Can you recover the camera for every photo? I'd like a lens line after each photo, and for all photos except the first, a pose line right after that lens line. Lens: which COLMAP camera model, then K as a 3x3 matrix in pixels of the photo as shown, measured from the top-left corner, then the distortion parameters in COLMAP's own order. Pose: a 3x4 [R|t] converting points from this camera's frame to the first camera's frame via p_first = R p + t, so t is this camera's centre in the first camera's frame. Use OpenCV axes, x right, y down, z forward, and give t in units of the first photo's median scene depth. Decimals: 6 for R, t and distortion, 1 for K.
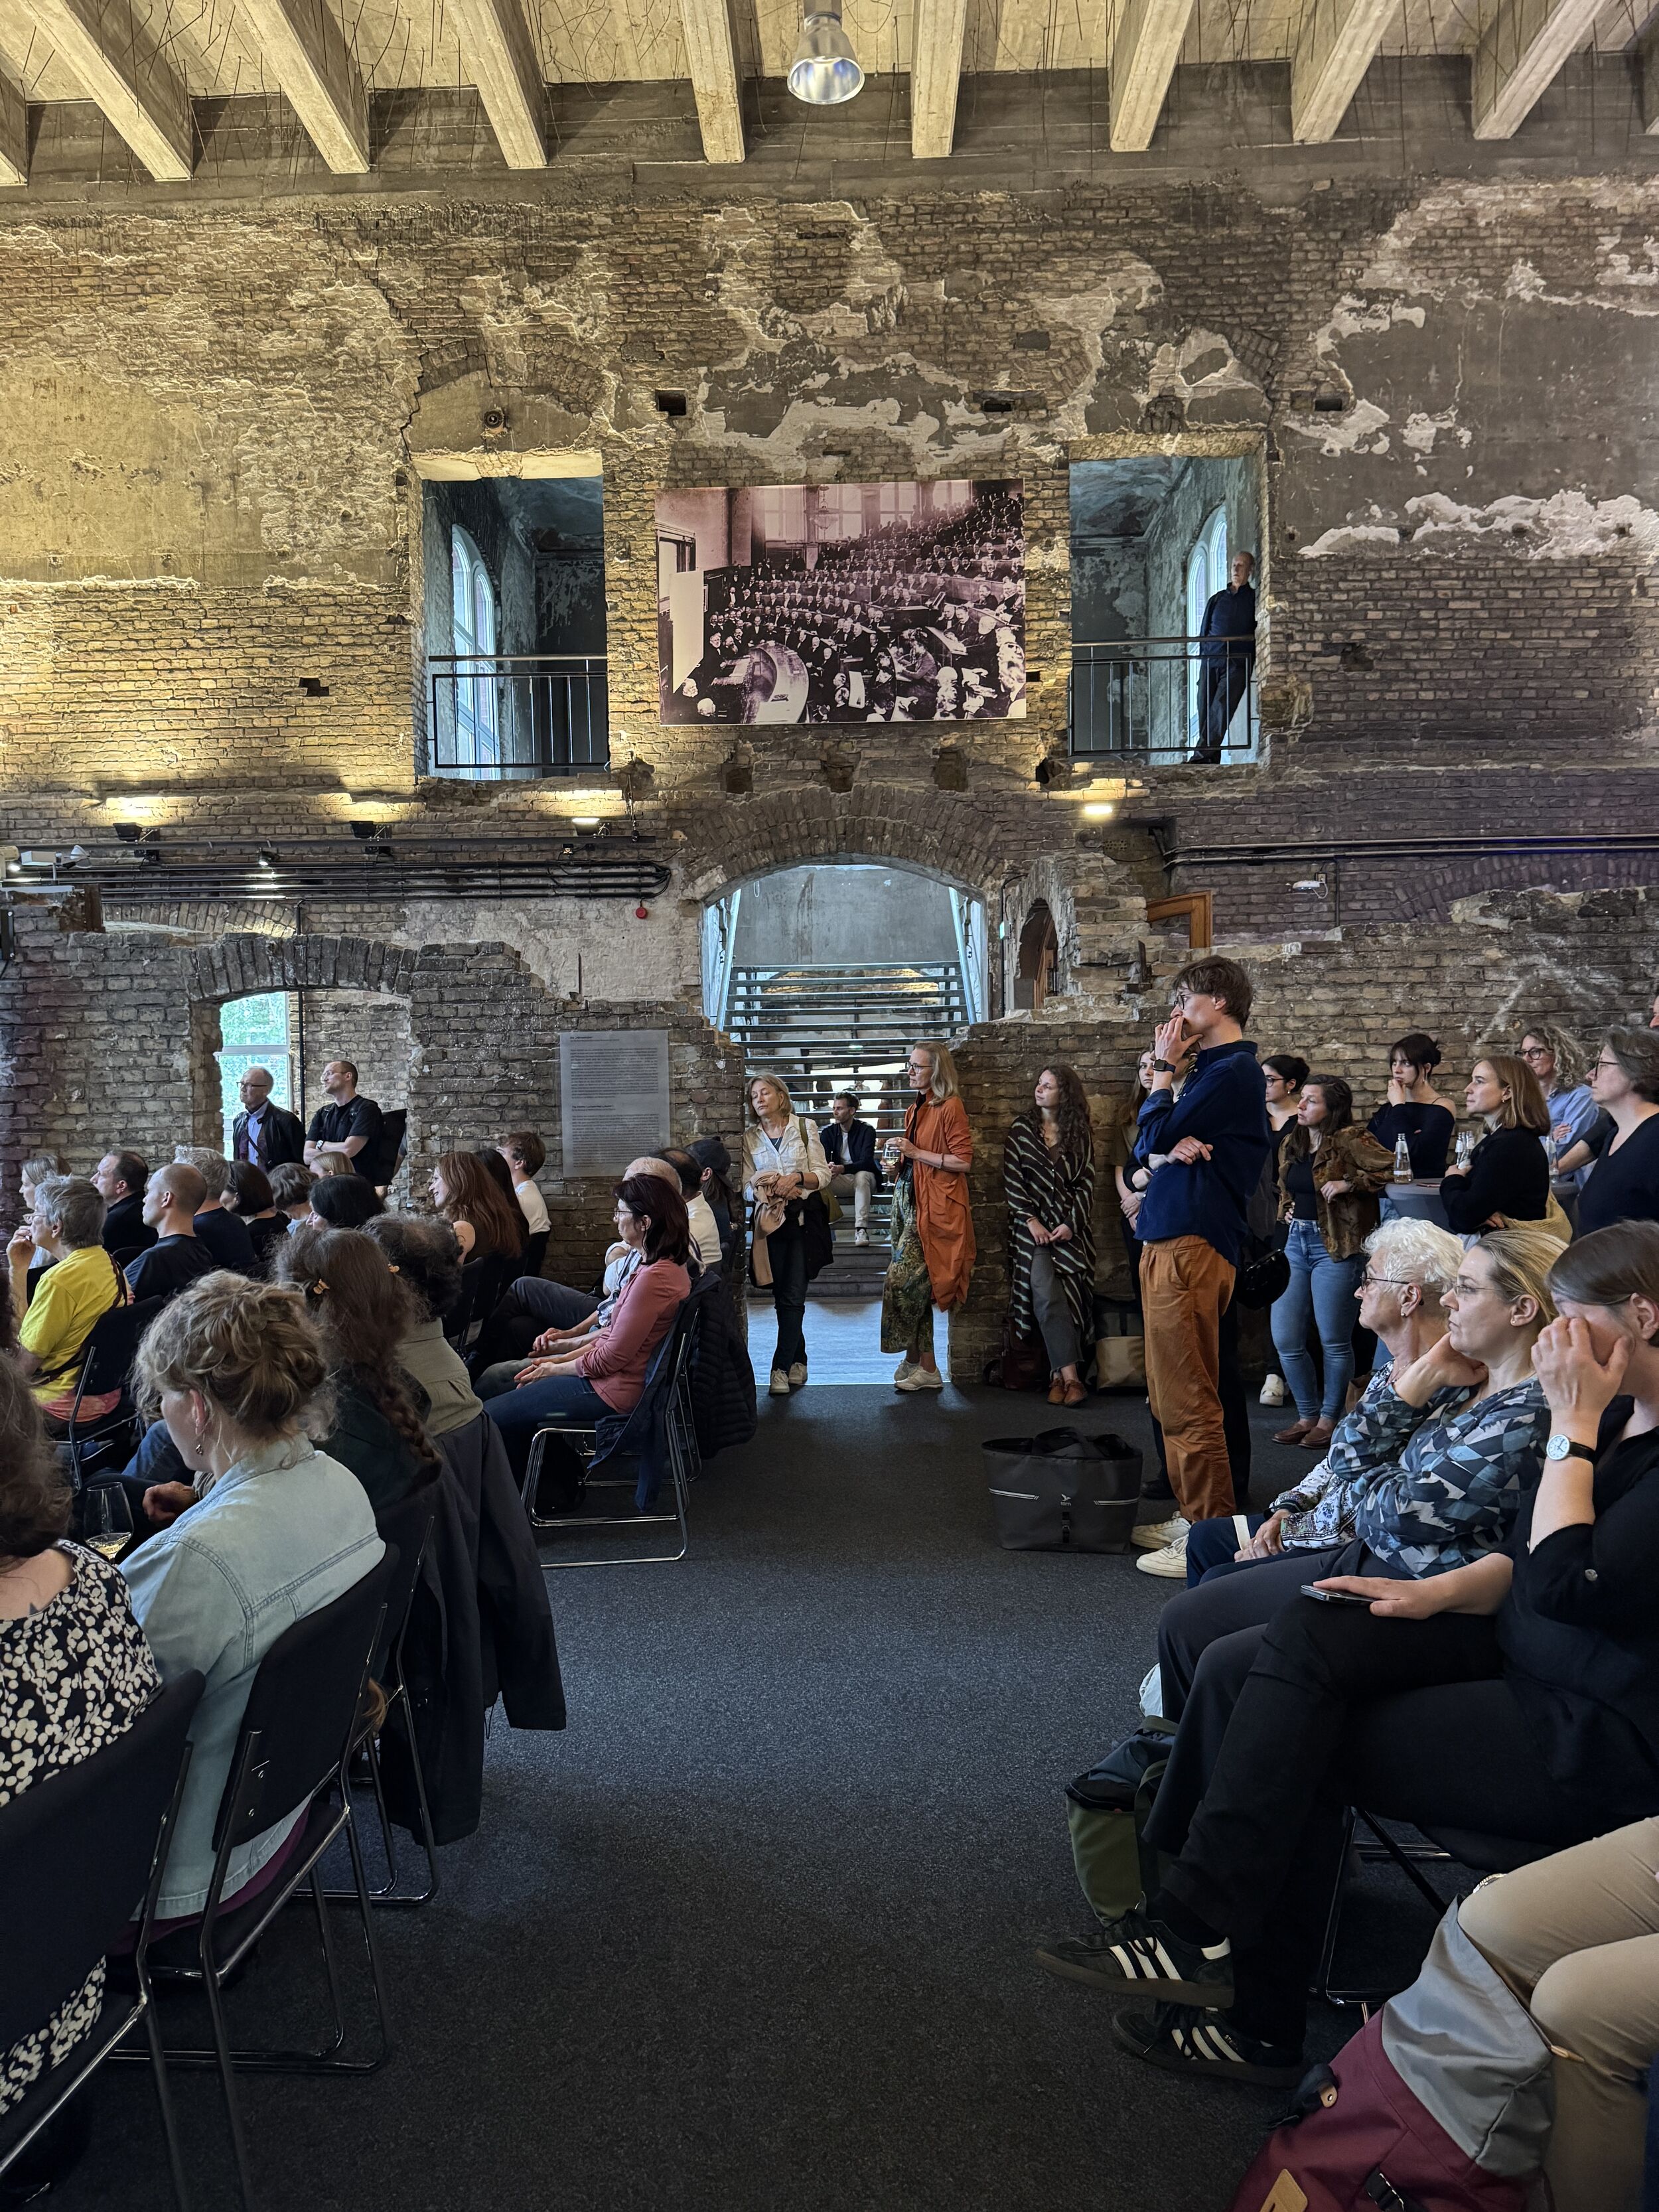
lens RADIAL K [[1548.0, 0, 833.4], [0, 1548.0, 1116.8], [0, 0, 1]] dist [0.111221, -0.219167]
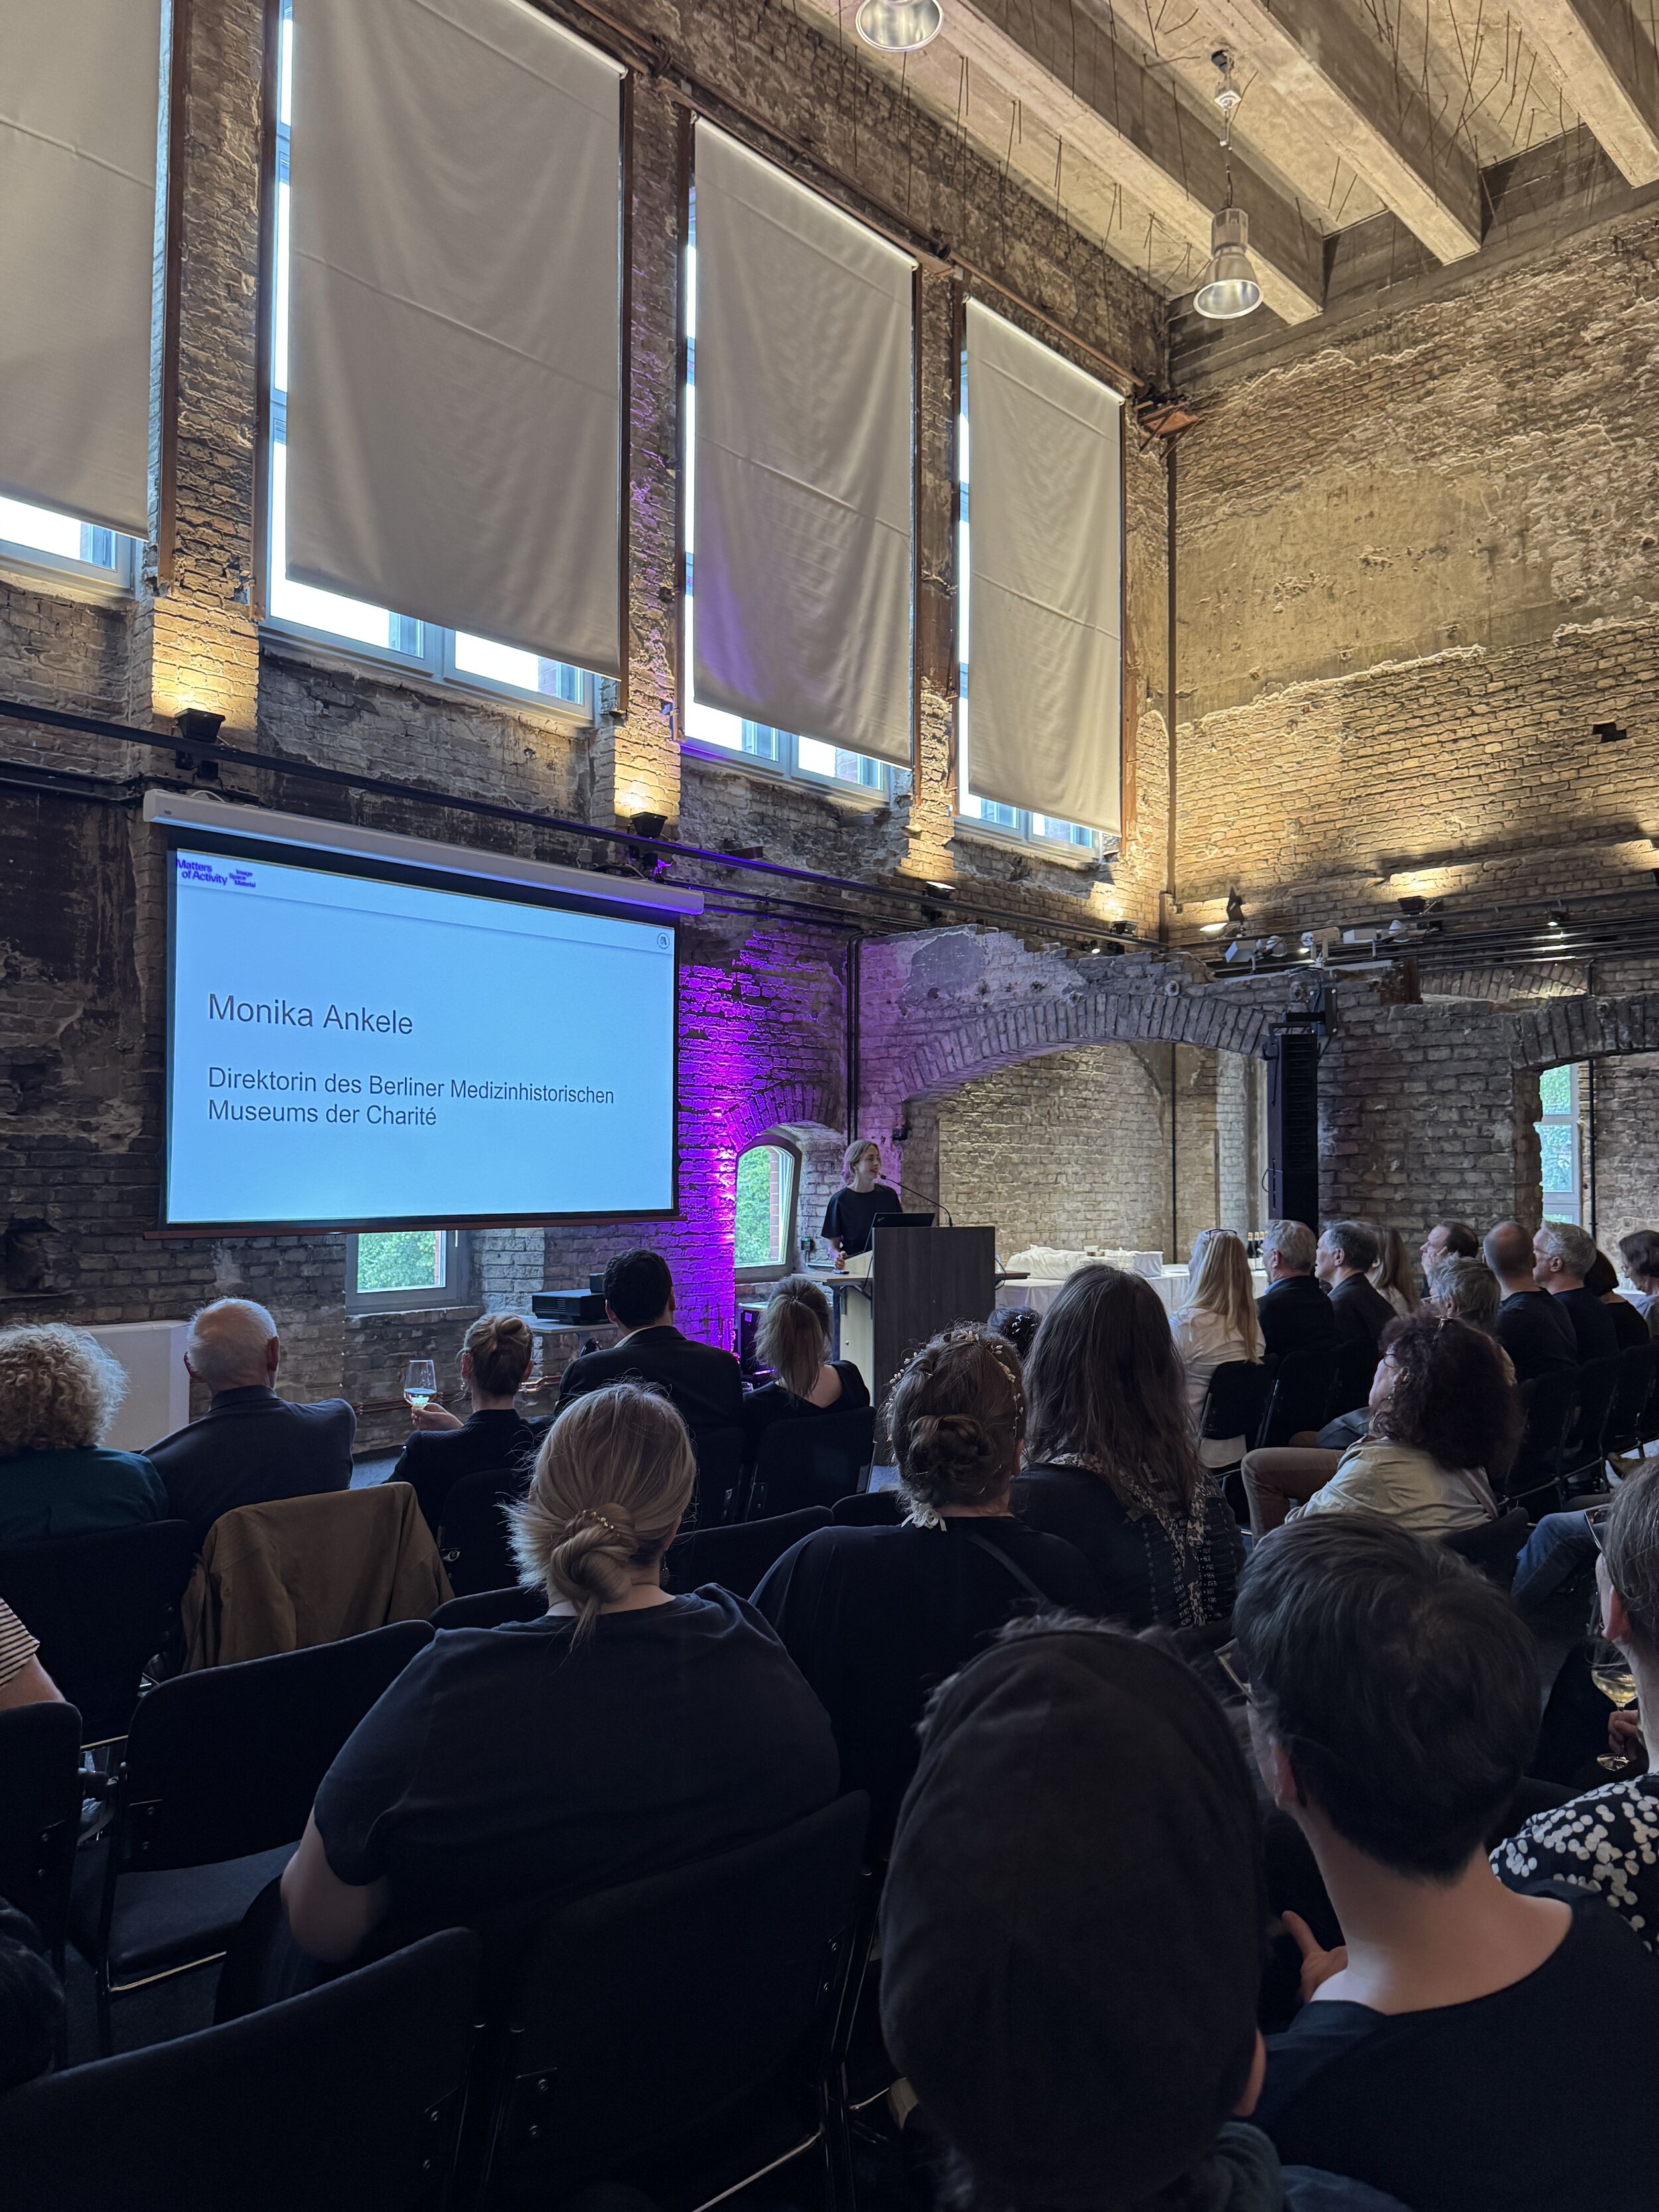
lens RADIAL K [[1537.3, 0, 825.4], [0, 1537.3, 1111.5], [0, 0, 1]] dist [0.157513, -0.281116]
pose [[0.738699, -0.008890, -0.673977, -0.049528], [-0.023368, 0.998974, -0.038789, -0.000451], [0.673630, 0.044403, 0.737733, 0.003658]]
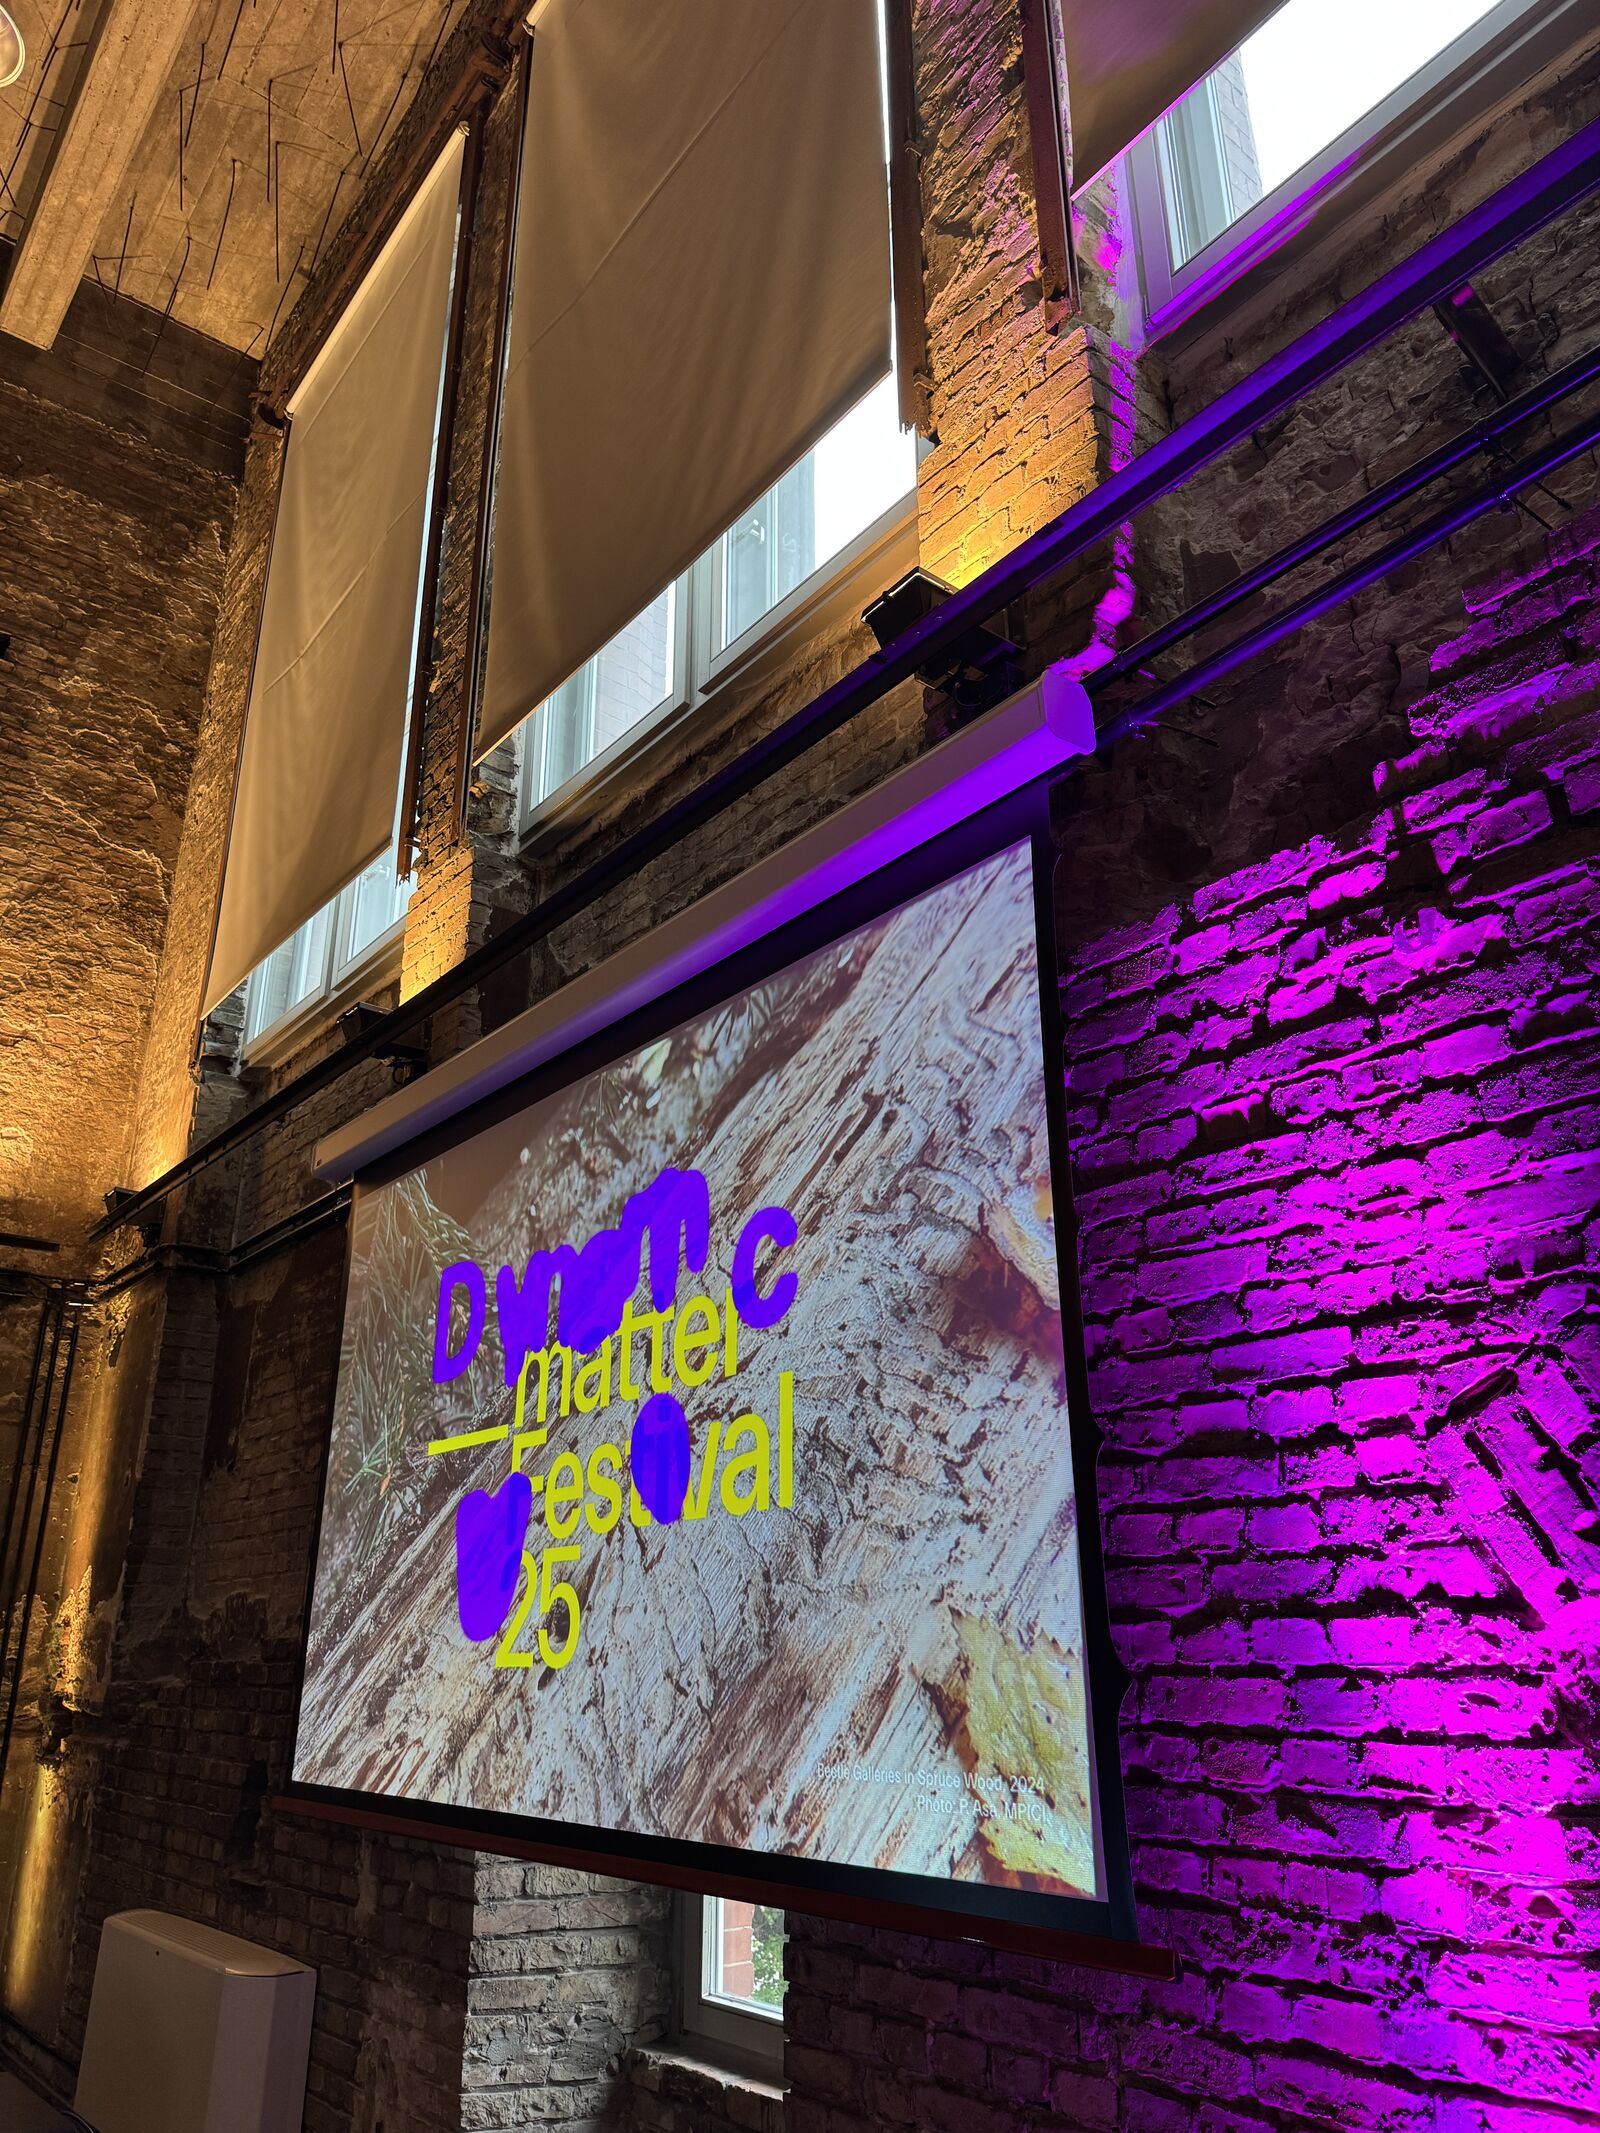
lens RADIAL K [[1515.9, 0, 800.0], [0, 1515.9, 1066.5], [0, 0, 1]] dist [0.002065, 0.001096]
pose [[-0.775682, -0.209069, -0.595489, -0.487013], [0.009584, 0.939527, -0.342341, -0.011284], [0.631051, -0.271255, -0.726771, 0.674259]]
